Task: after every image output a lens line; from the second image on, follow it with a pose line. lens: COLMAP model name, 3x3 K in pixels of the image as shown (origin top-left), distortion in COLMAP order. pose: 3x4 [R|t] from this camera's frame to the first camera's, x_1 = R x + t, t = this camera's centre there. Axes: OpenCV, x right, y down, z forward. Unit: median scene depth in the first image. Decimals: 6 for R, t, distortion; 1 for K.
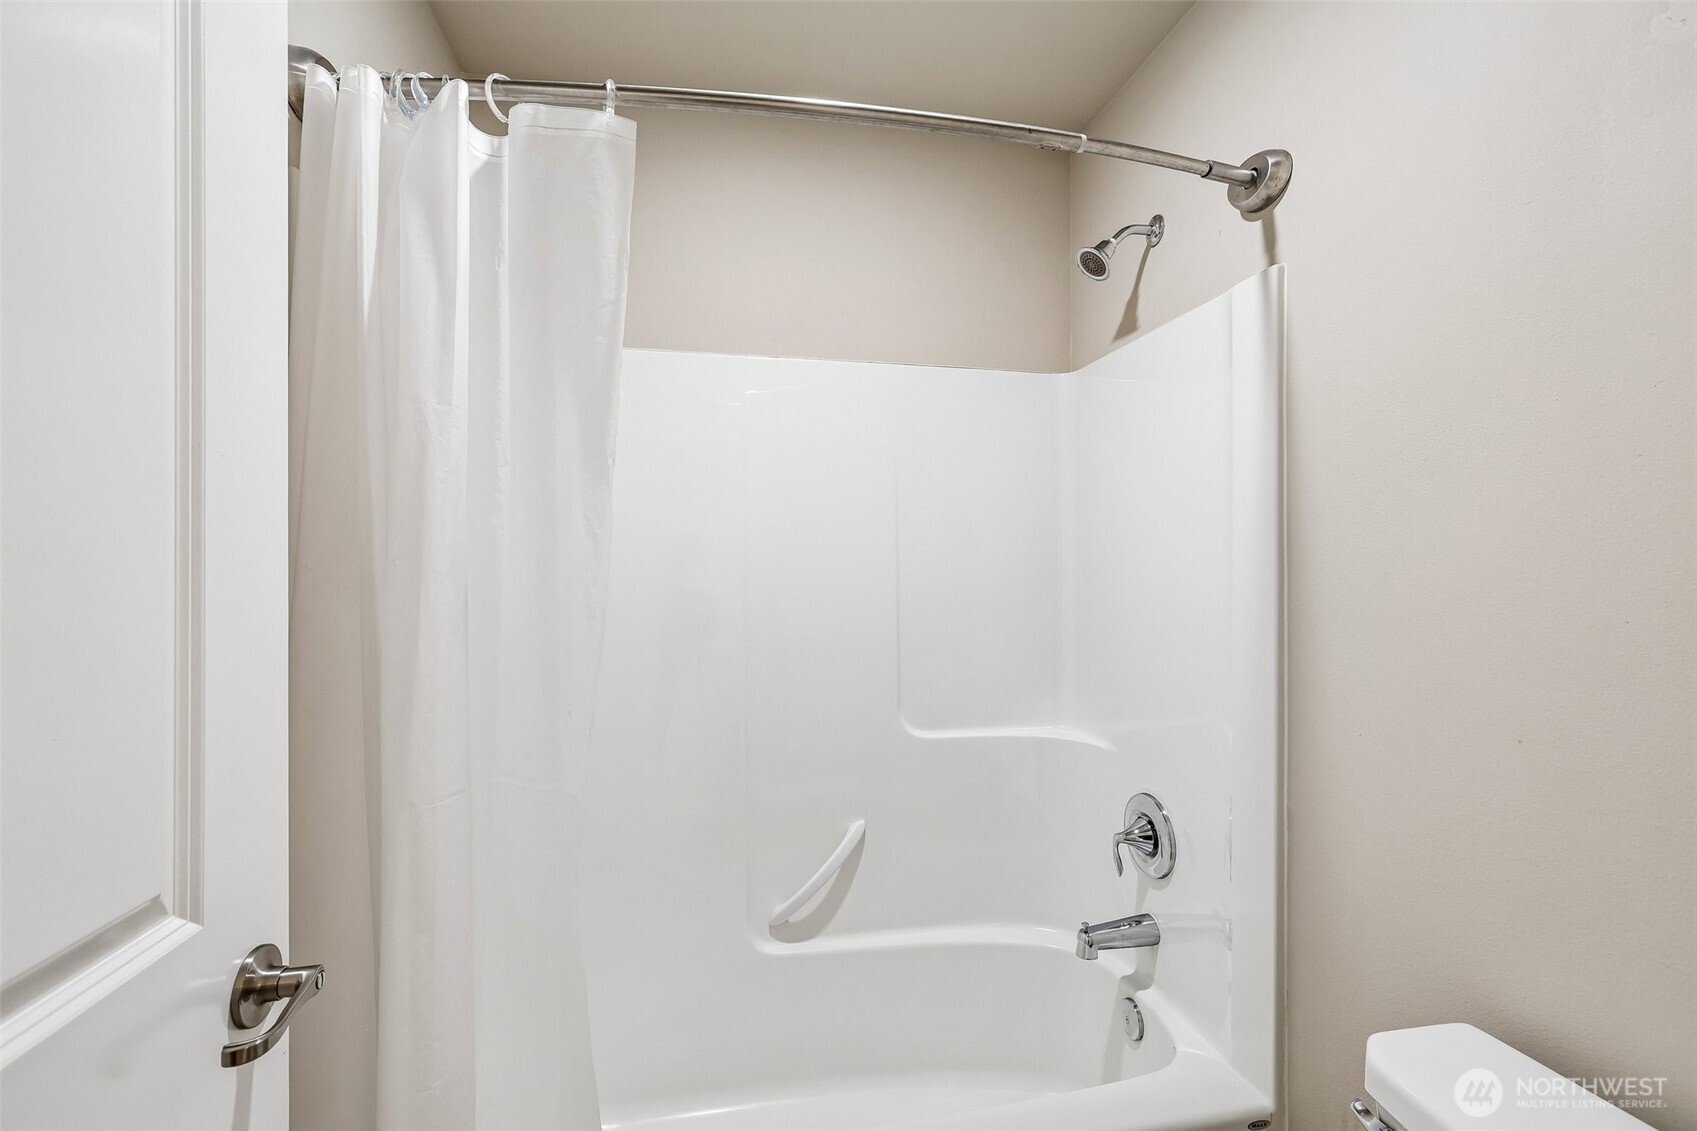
lens RADIAL K [[749.2, 0, 850.6], [0, 749.2, 569.5], [0, 0, 1]] dist [0.002002, 0.001067]
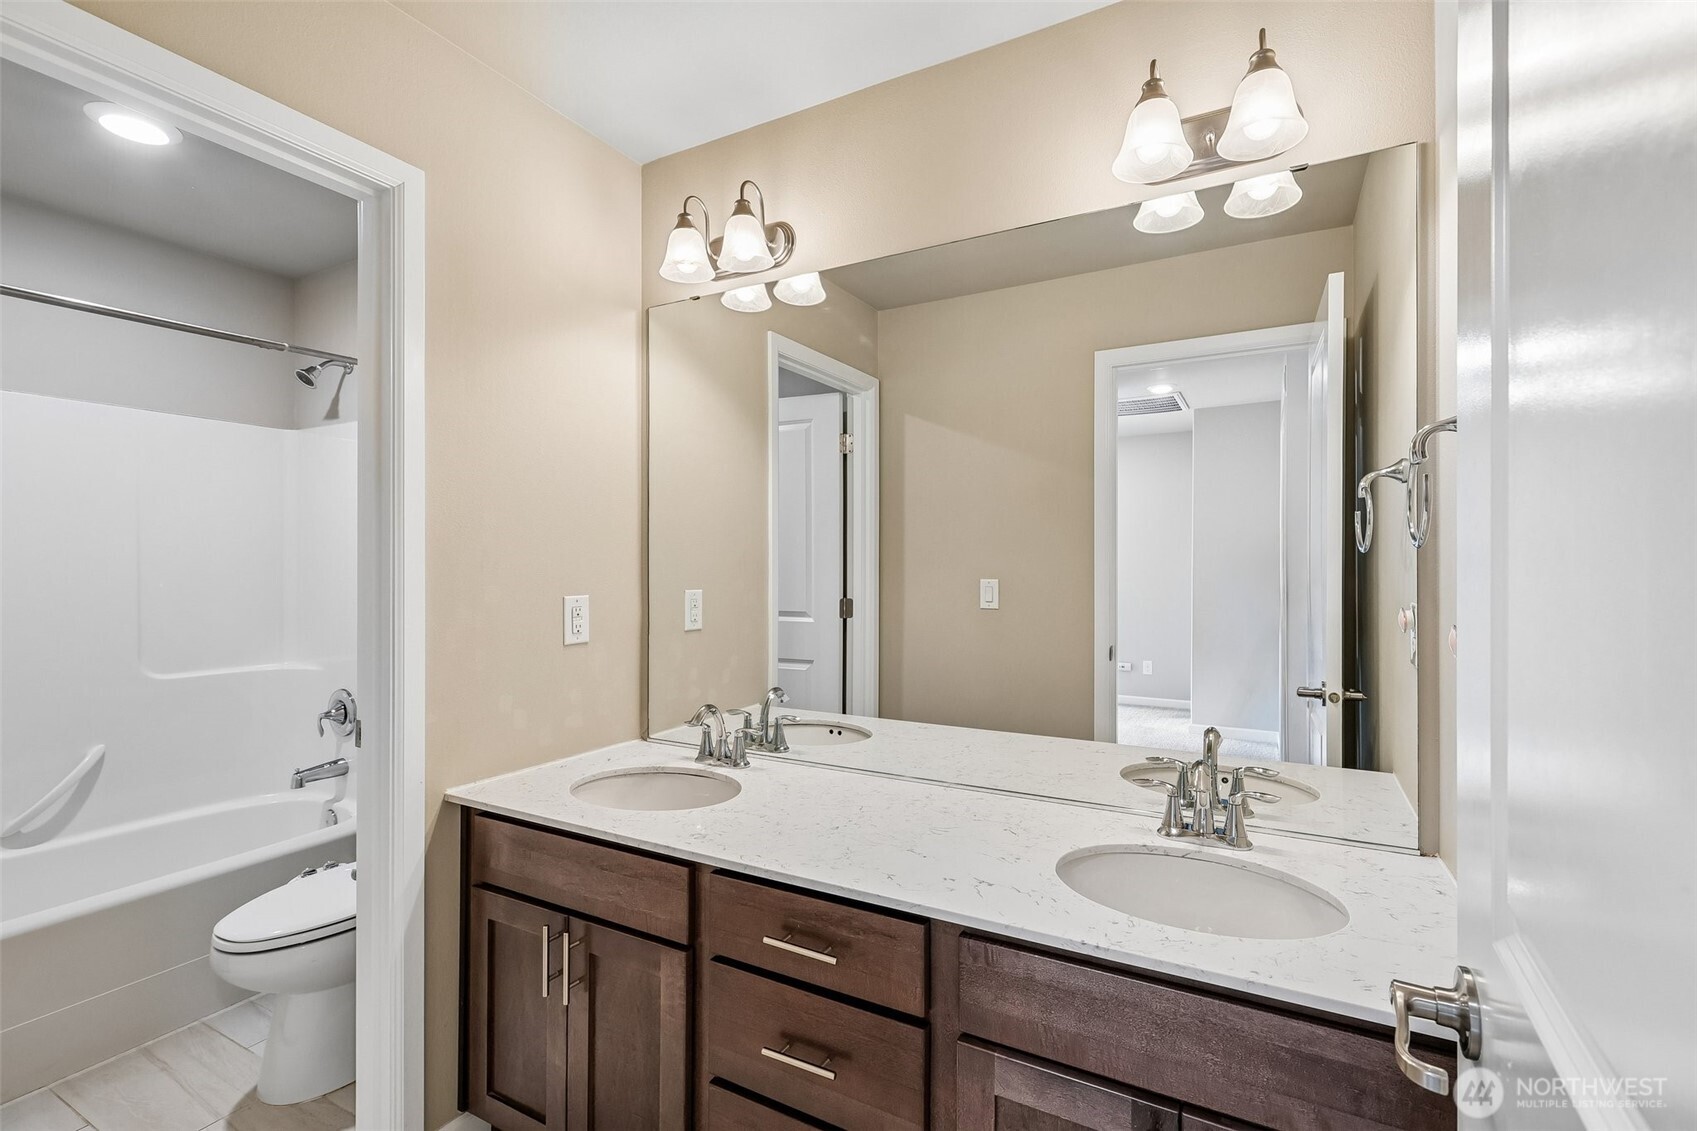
lens RADIAL K [[749.2, 0, 859.3], [0, 749.2, 563.1], [0, 0, 1]] dist [0.002002, 0.001067]
pose [[0.635734, 0.002668, 0.771904, -0.181056], [-0.003163, 0.999995, -0.000852, 0.004919], [-0.771902, -0.001900, 0.635739, -1.012088]]
